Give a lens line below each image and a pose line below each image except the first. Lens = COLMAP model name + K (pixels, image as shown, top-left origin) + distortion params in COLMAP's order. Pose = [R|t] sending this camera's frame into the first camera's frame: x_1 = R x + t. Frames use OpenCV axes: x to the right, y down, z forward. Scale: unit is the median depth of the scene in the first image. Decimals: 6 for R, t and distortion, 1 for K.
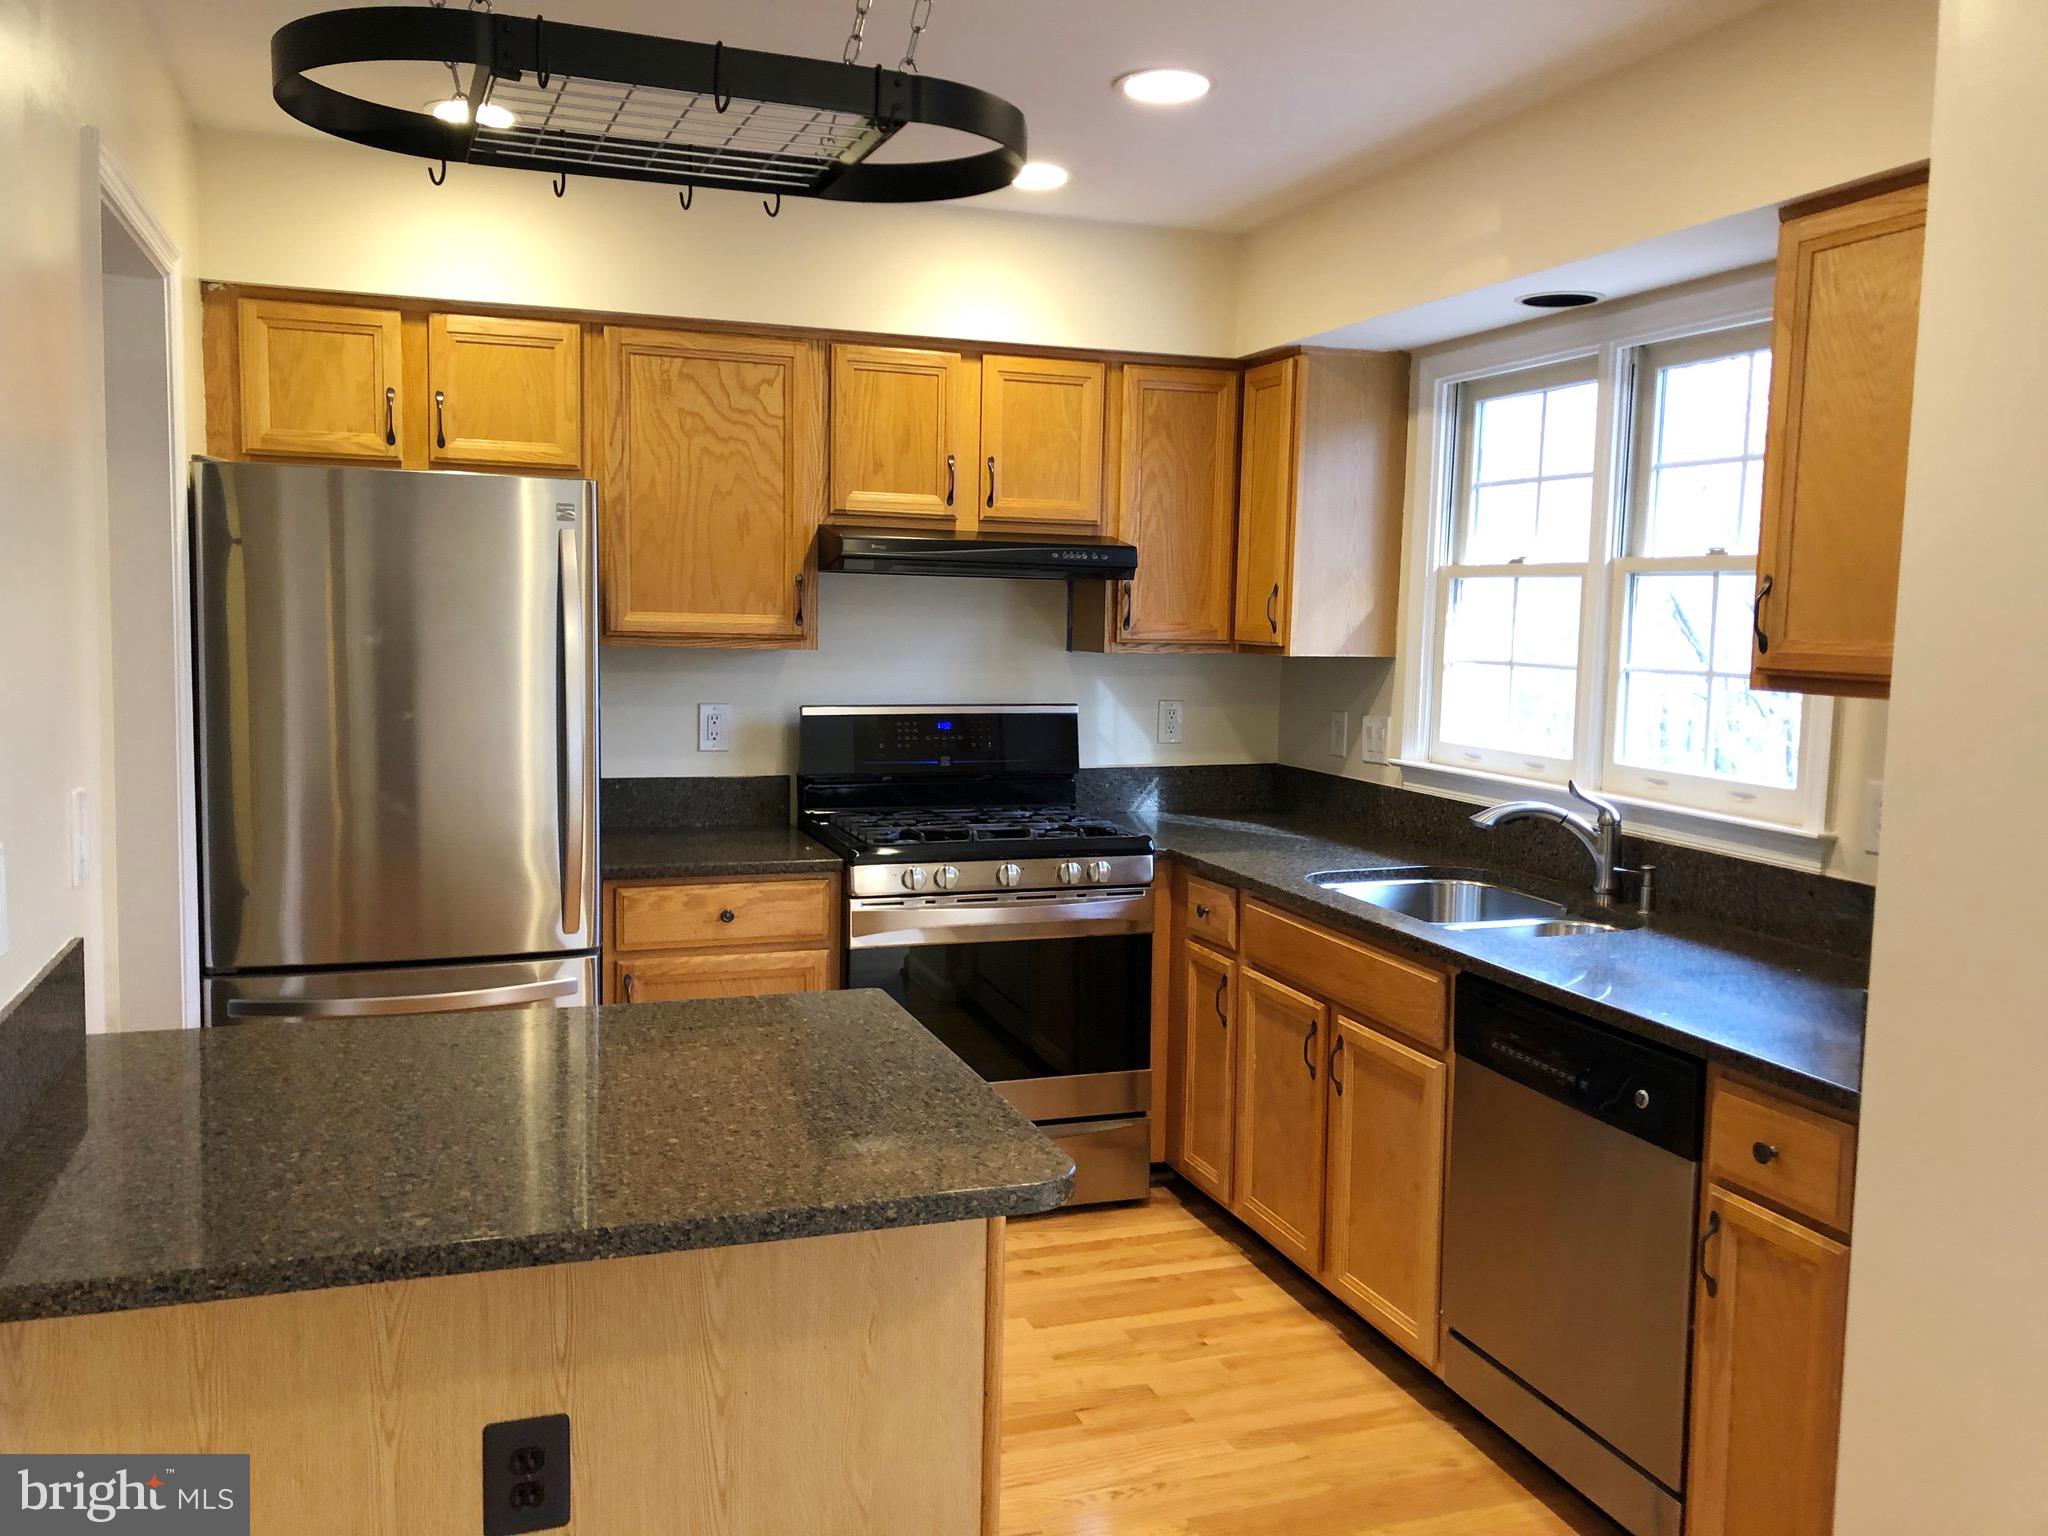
lens RADIAL K [[1671.0, 0, 1024.0], [0, 1671.0, 768.0], [0, 0, 1]] dist [0.074431, -0.163984]
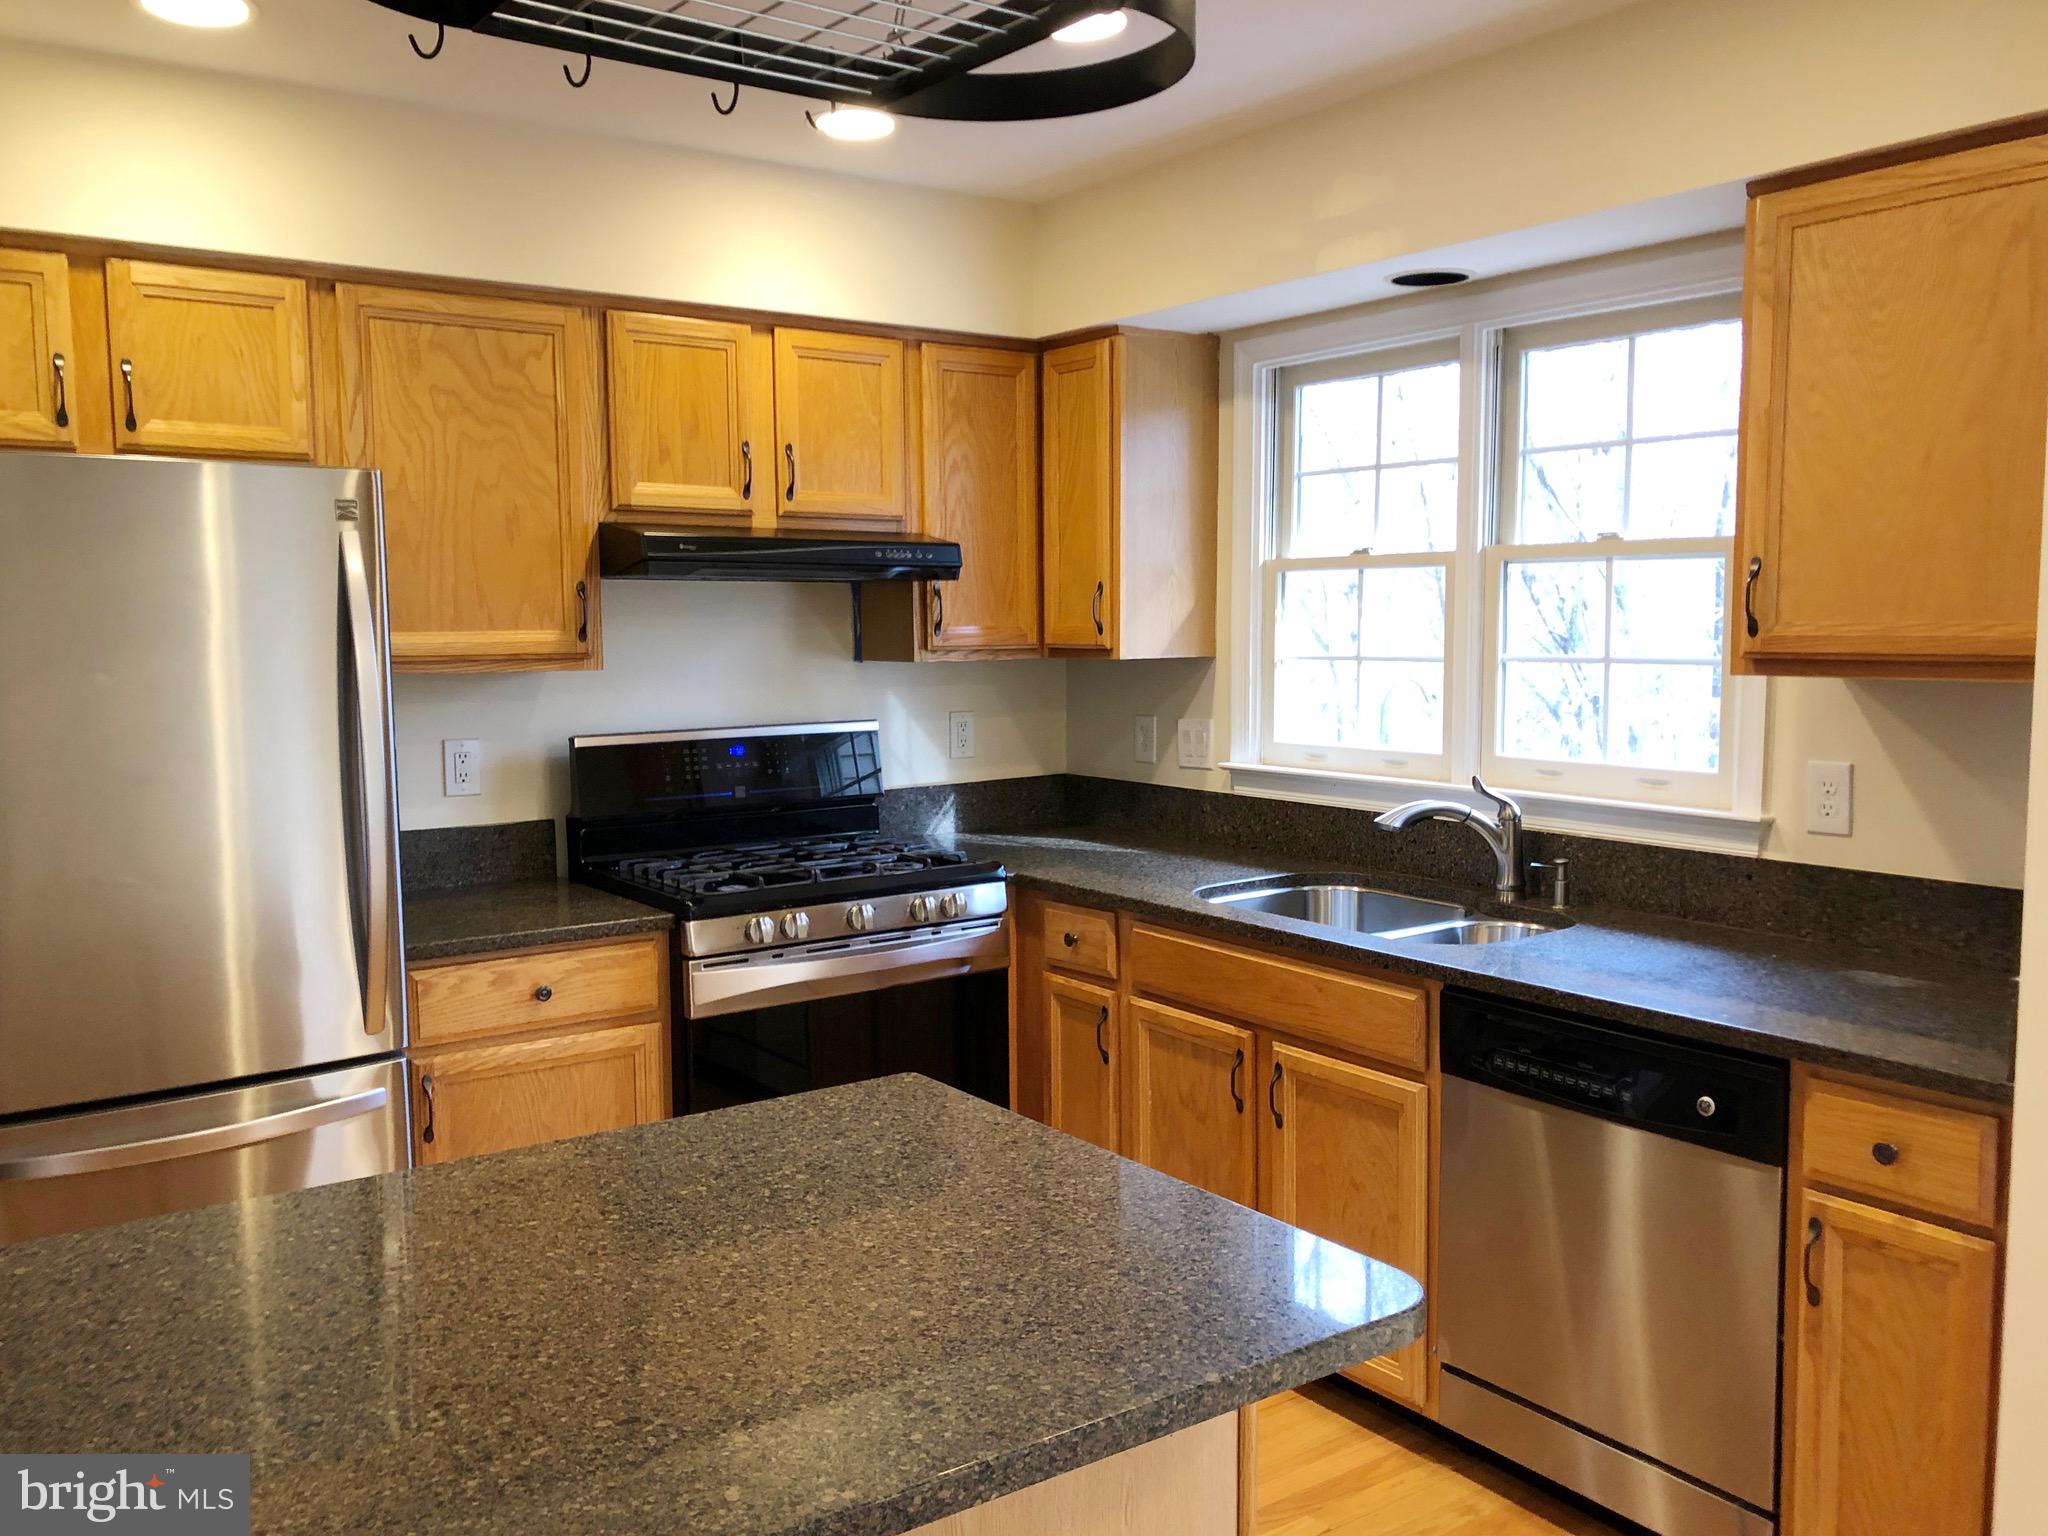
lens RADIAL K [[1707.2, 0, 1025.4], [0, 1707.2, 775.8], [0, 0, 1]] dist [0.061669, -0.093275]
pose [[0.958285, -0.054467, 0.280576, -0.176669], [0.054335, 0.998489, 0.008257, -0.013273], [-0.280601, 0.007333, 0.959796, 0.110632]]
